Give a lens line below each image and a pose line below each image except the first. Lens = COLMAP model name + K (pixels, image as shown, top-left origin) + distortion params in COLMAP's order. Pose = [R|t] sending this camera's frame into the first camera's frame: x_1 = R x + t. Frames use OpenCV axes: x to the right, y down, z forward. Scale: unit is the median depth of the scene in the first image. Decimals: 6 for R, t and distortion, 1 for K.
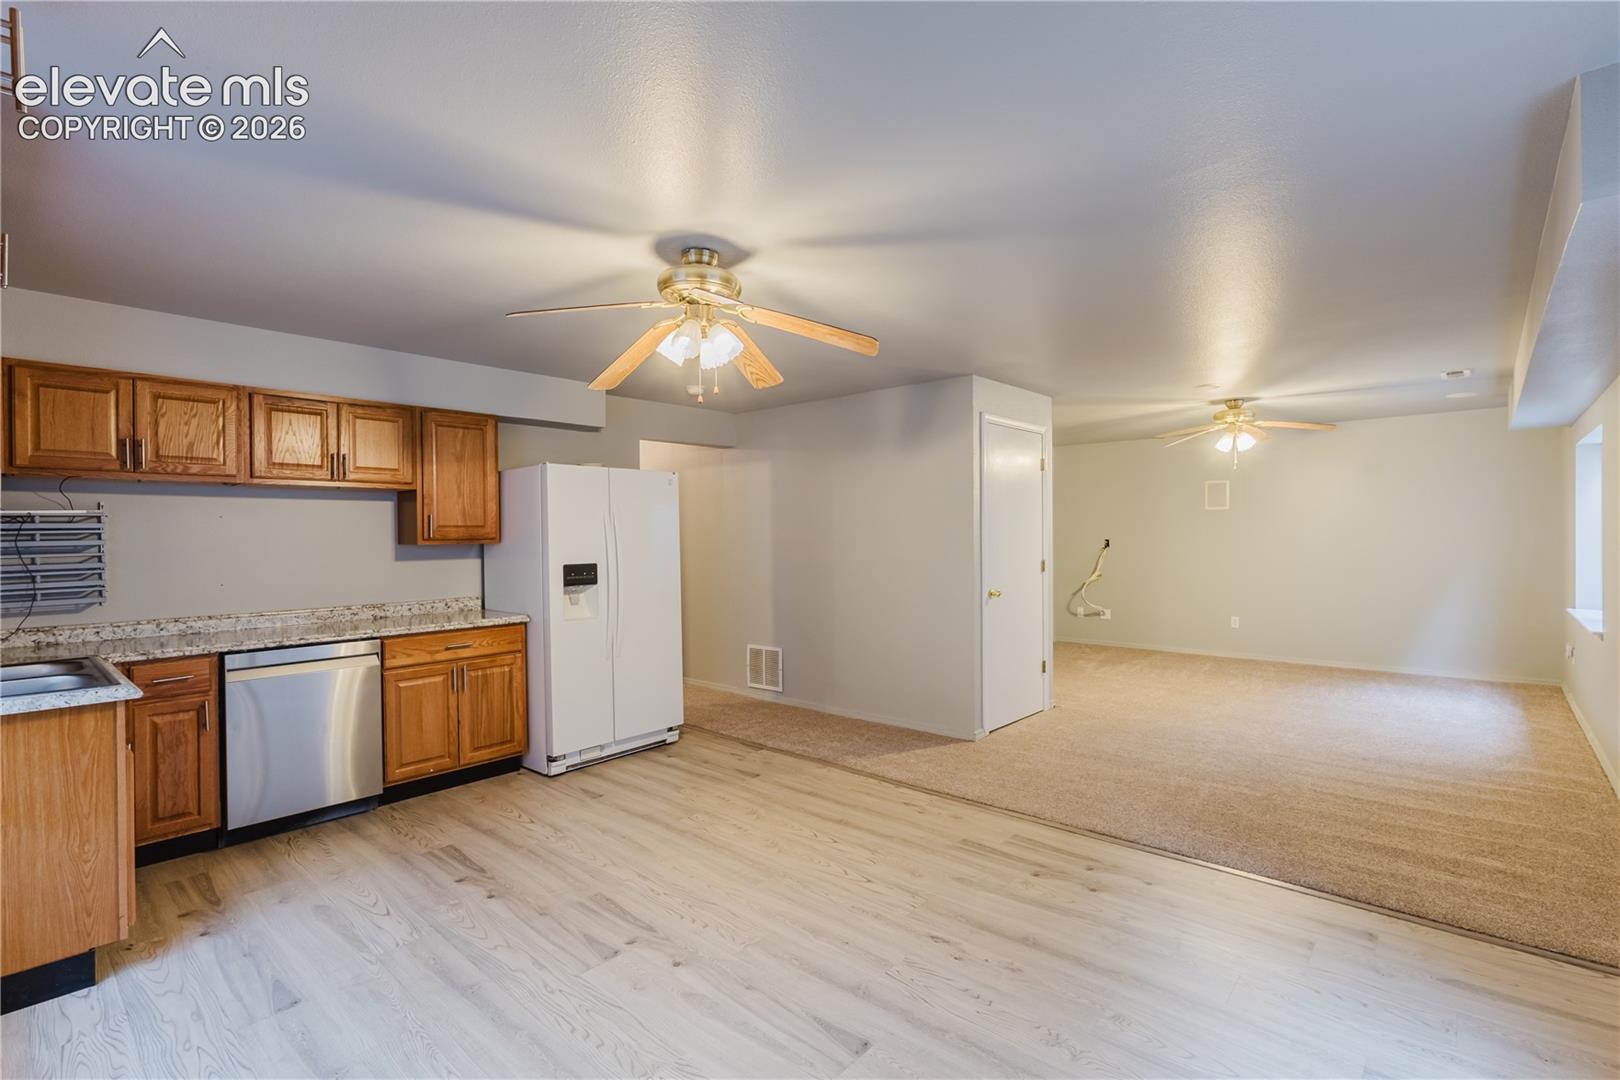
lens RADIAL K [[740.9, 0, 810.0], [0, 740.9, 540.0], [0, 0, 1]] dist [-0.004115, 0.005517]
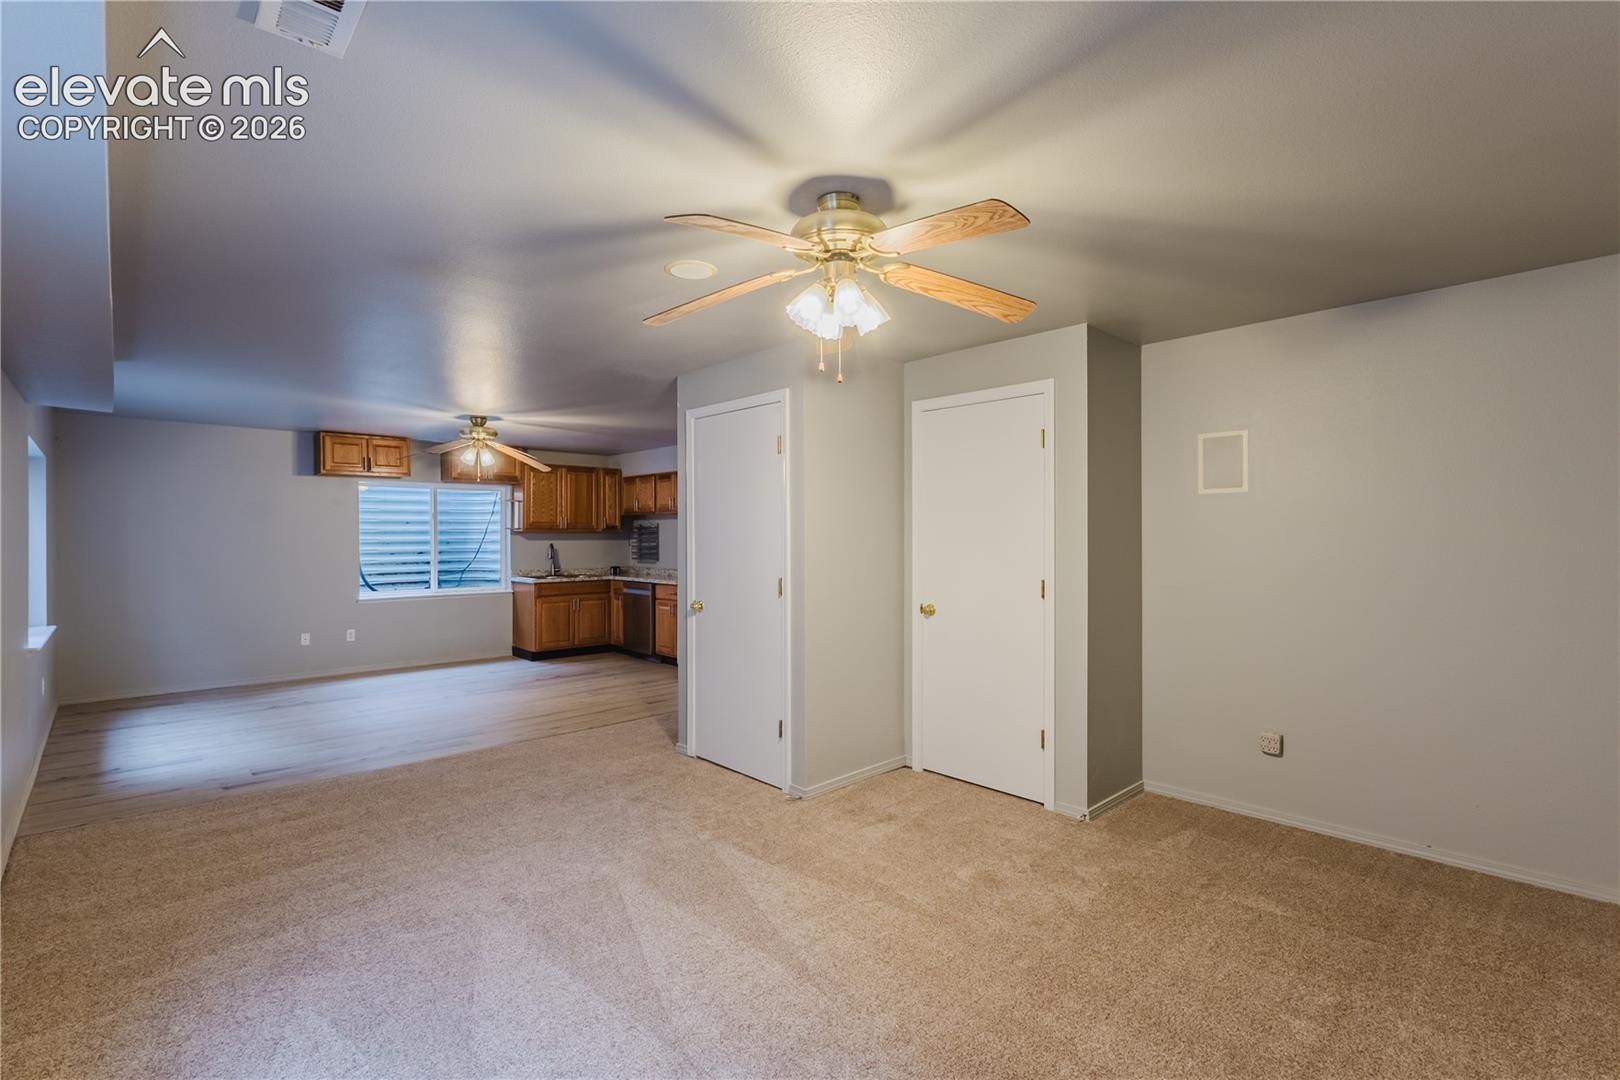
lens RADIAL K [[740.9, 0, 810.0], [0, 740.9, 540.0], [0, 0, 1]] dist [-0.004115, 0.005517]
pose [[-0.083481, 0.016290, -0.996376, 1.507031], [-0.004107, 0.999852, 0.016691, -0.032237], [0.996501, 0.005486, -0.083402, 1.599173]]
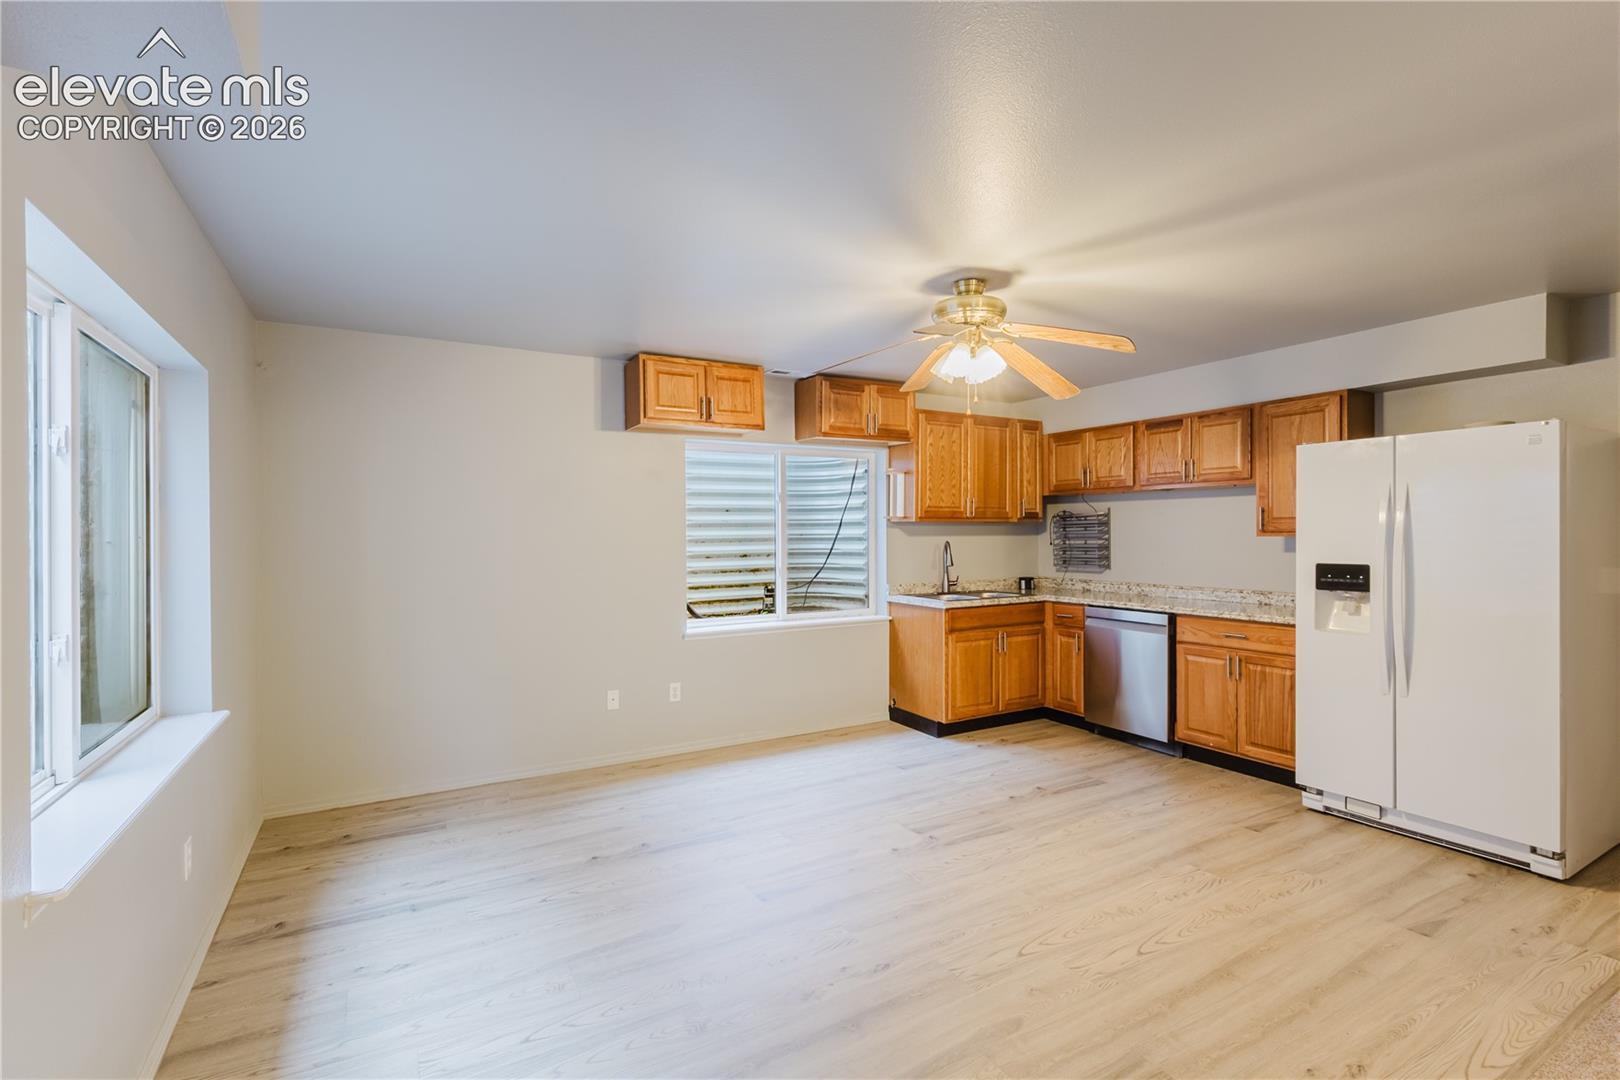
lens RADIAL K [[740.9, 0, 810.0], [0, 740.9, 540.0], [0, 0, 1]] dist [-0.004115, 0.005517]
pose [[-0.314256, 0.021901, -0.949086, 0.717572], [0.002925, 0.999751, 0.022102, -0.014751], [0.949334, 0.004170, -0.314242, 0.801326]]
